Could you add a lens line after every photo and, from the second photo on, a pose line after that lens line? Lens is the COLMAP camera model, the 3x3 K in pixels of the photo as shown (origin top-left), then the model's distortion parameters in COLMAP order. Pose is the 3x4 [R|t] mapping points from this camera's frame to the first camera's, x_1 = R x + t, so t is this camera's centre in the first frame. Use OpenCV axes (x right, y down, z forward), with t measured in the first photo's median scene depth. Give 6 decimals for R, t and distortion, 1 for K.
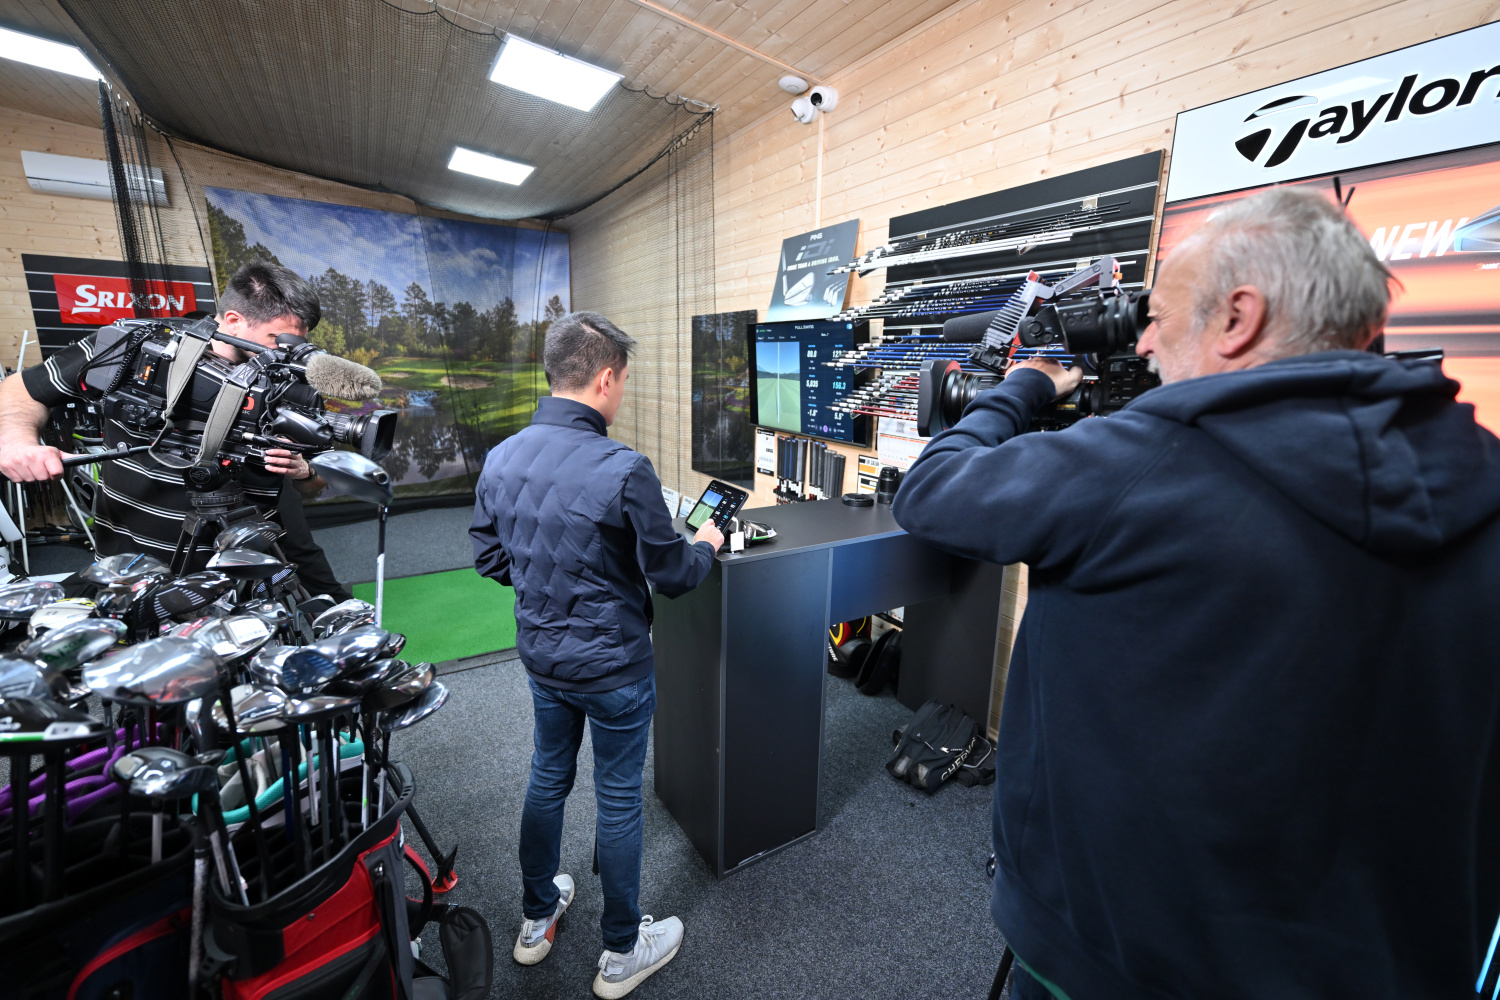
lens RADIAL K [[627.1, 0, 745.7], [0, 627.1, 500.1], [0, 0, 1]] dist [0.001171, 0.000228]
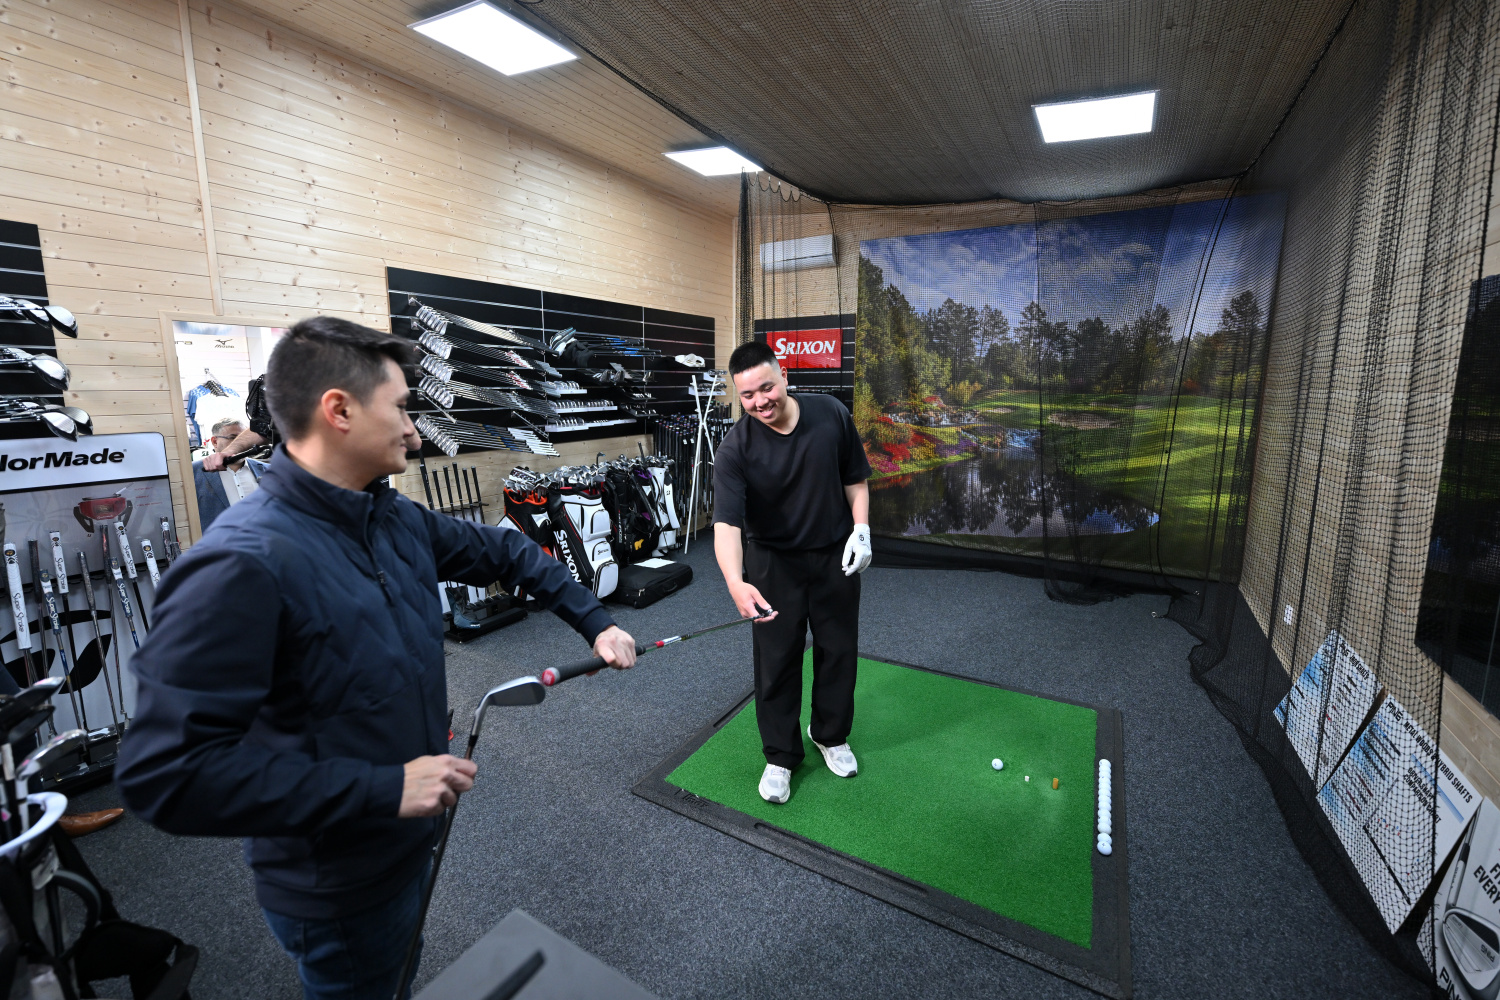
lens RADIAL K [[618.7, 0, 739.5], [0, 618.7, 477.4], [0, 0, 1]] dist [-0.002270, 0.000594]
pose [[0.453785, 0.110997, -0.884171, 0.047741], [-0.180668, 0.983065, 0.030687, -0.070416], [0.872604, 0.145816, 0.466154, 0.306050]]
